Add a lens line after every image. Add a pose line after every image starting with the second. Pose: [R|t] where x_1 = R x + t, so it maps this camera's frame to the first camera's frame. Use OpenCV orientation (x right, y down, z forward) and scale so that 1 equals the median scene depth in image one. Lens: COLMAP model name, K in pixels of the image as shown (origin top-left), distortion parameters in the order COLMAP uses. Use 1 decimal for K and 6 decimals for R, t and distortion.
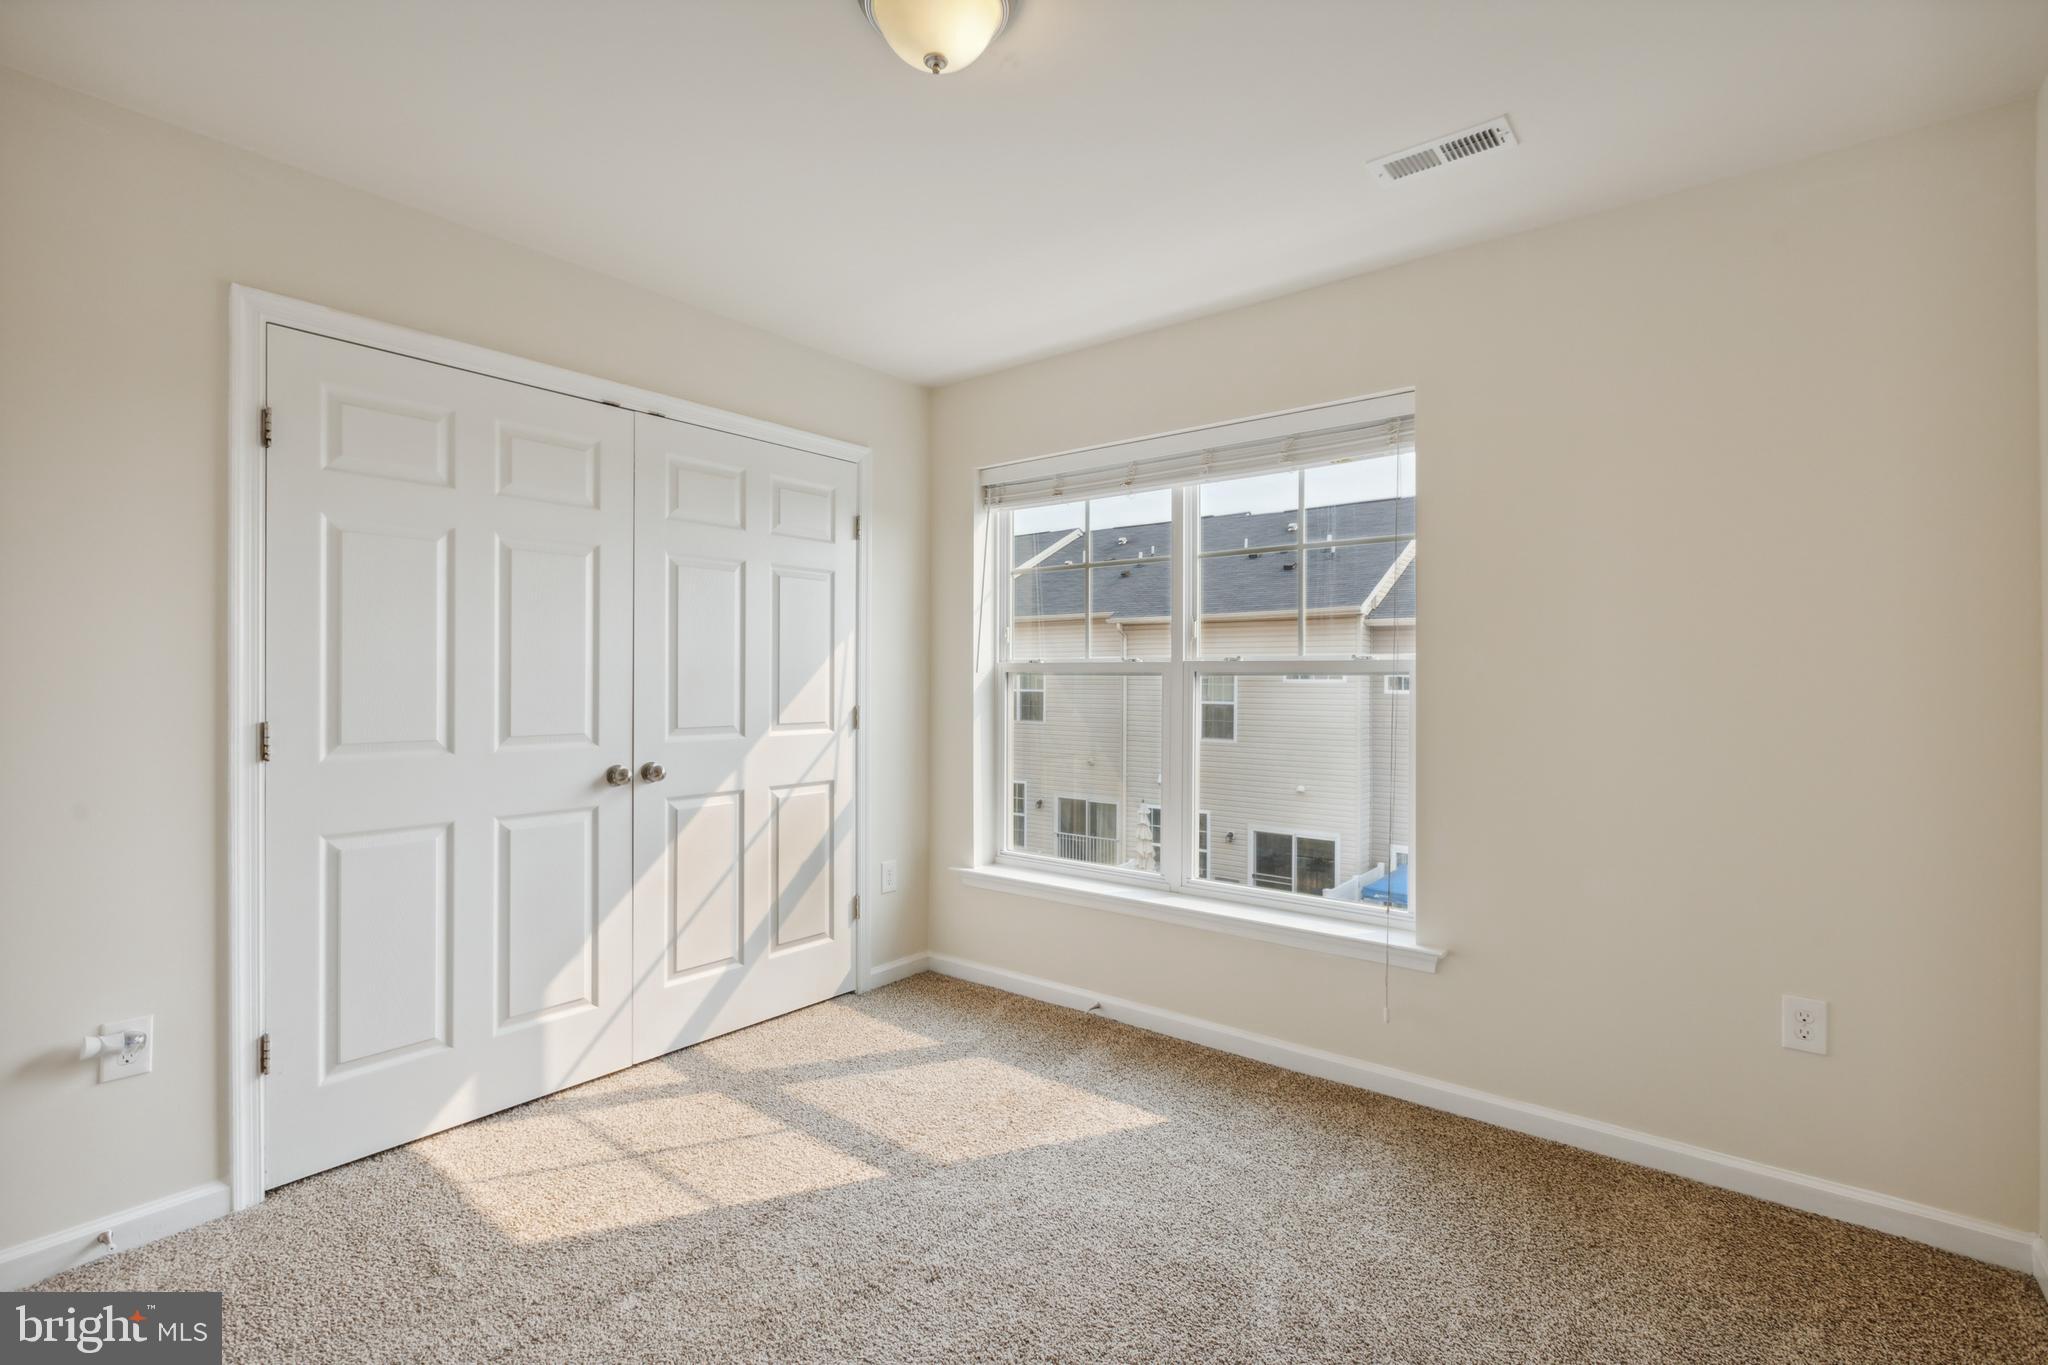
lens RADIAL K [[926.9, 0, 1017.0], [0, 926.9, 685.9], [0, 0, 1]] dist [-0.000507, 0.000067]
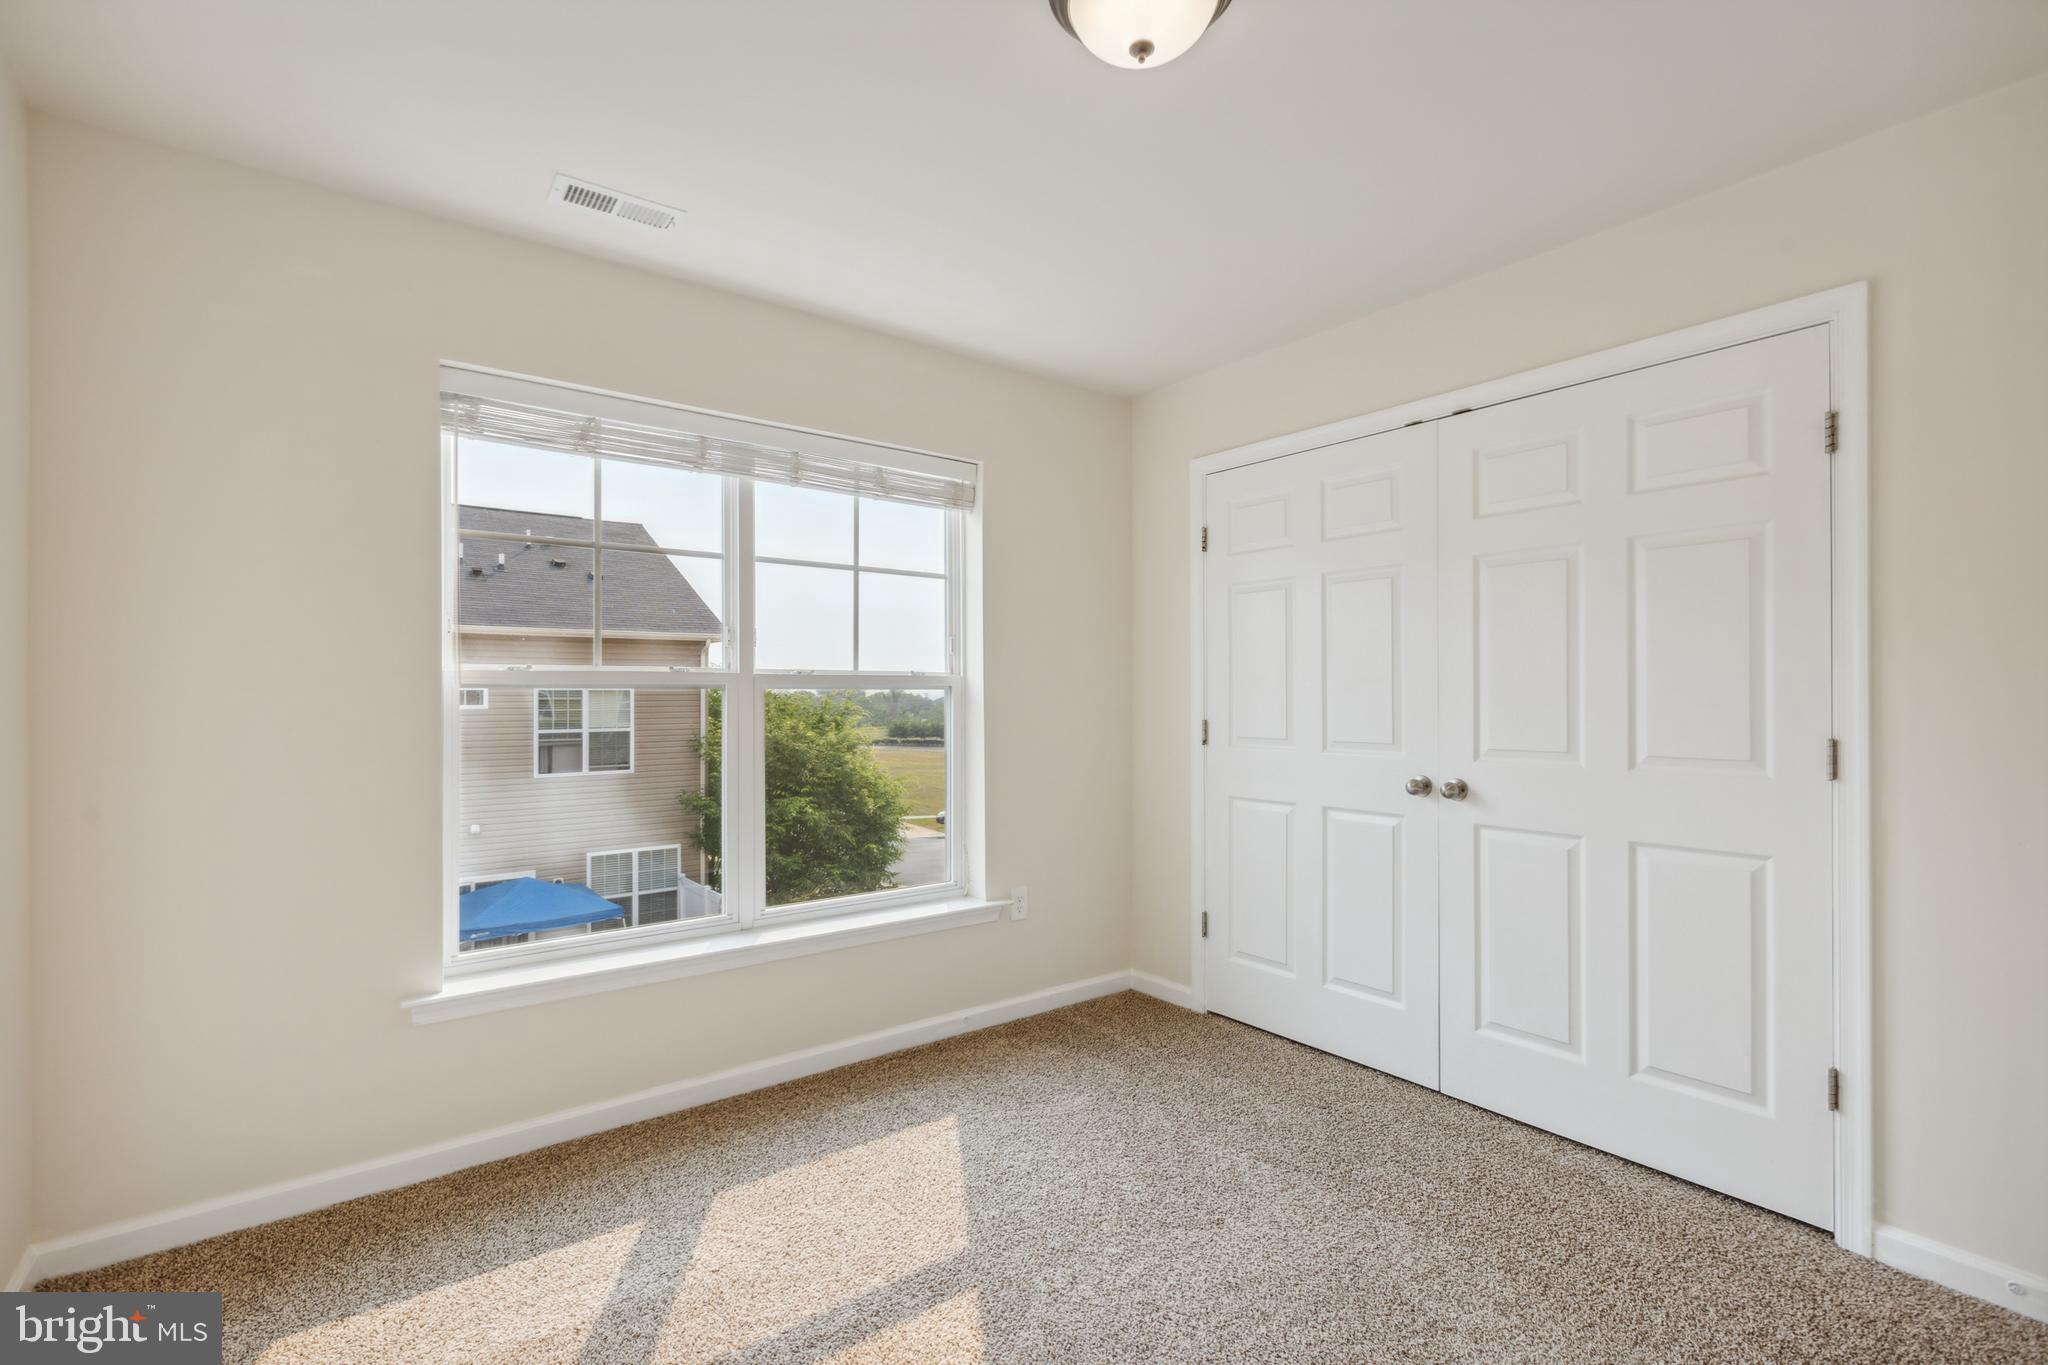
lens RADIAL K [[926.9, 0, 1017.0], [0, 926.9, 685.9], [0, 0, 1]] dist [-0.000507, 0.000067]
pose [[0.242420, 0.006058, 0.970152, -0.730510], [0.011045, 0.999898, -0.009003, -0.014077], [-0.970108, 0.012898, 0.242329, 0.565171]]
